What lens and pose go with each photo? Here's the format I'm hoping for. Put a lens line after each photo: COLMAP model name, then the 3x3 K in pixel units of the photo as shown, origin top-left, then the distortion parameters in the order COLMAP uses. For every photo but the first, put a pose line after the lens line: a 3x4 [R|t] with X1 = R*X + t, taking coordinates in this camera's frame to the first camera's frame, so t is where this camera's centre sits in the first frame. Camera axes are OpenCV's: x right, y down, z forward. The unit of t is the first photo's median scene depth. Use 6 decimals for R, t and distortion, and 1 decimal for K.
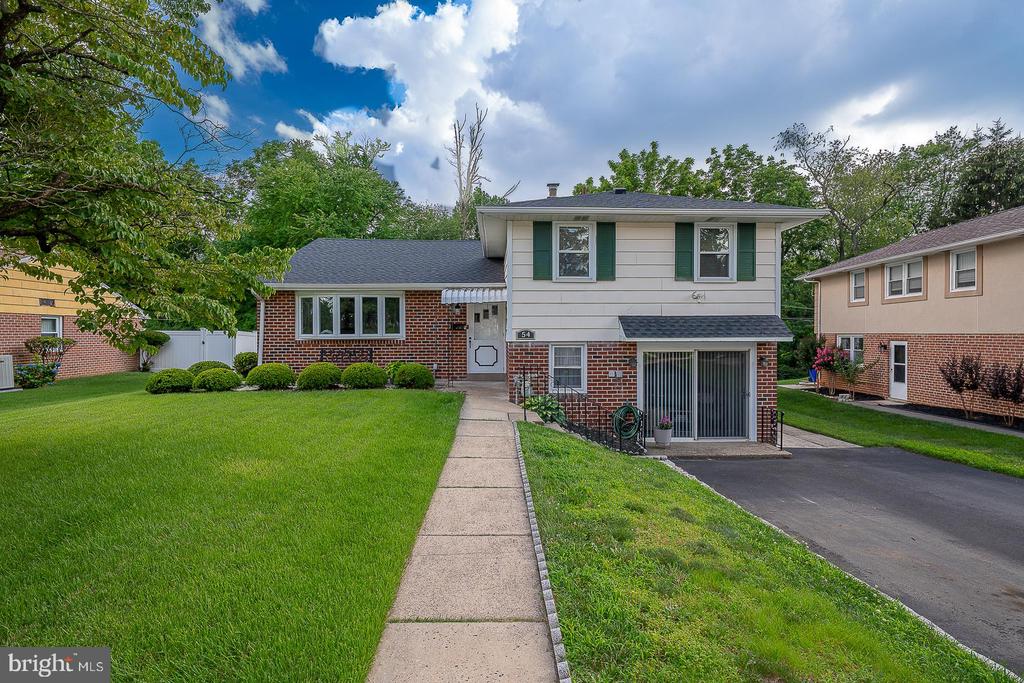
lens RADIAL K [[501.2, 0, 508.2], [0, 501.2, 342.4], [0, 0, 1]] dist [0.013125, -0.000255]
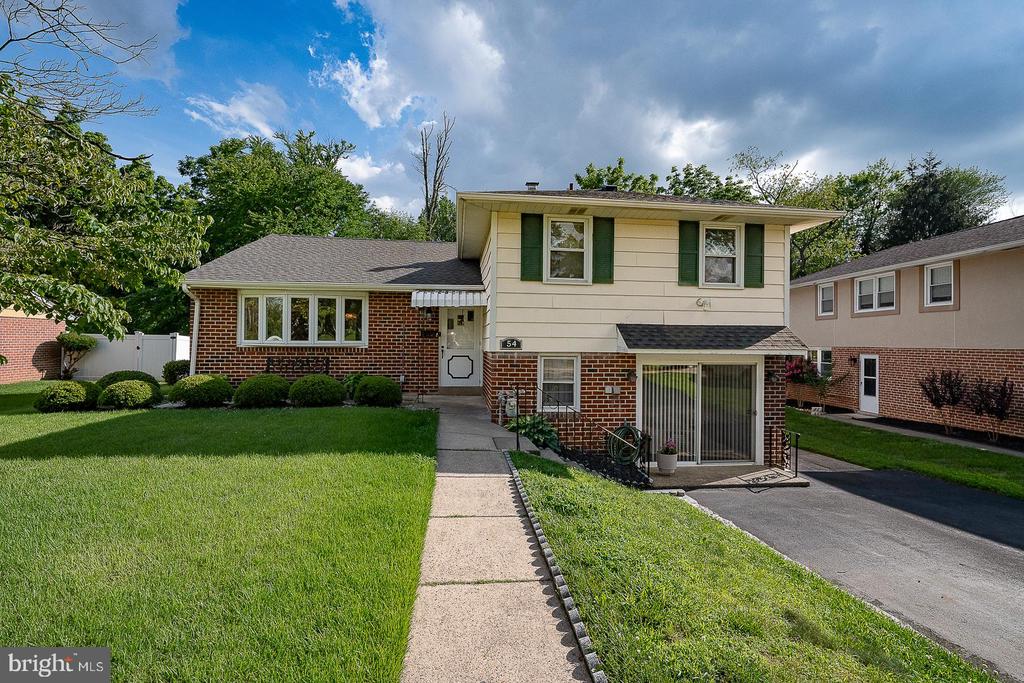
lens RADIAL K [[469.8, 0, 509.3], [0, 469.8, 336.7], [0, 0, 1]] dist [0.005512, 0.000817]
pose [[0.995663, 0.013735, 0.092009, -0.035023], [-0.011059, 0.999503, -0.029536, -0.003195], [-0.092369, 0.028391, 0.995320, 0.159465]]
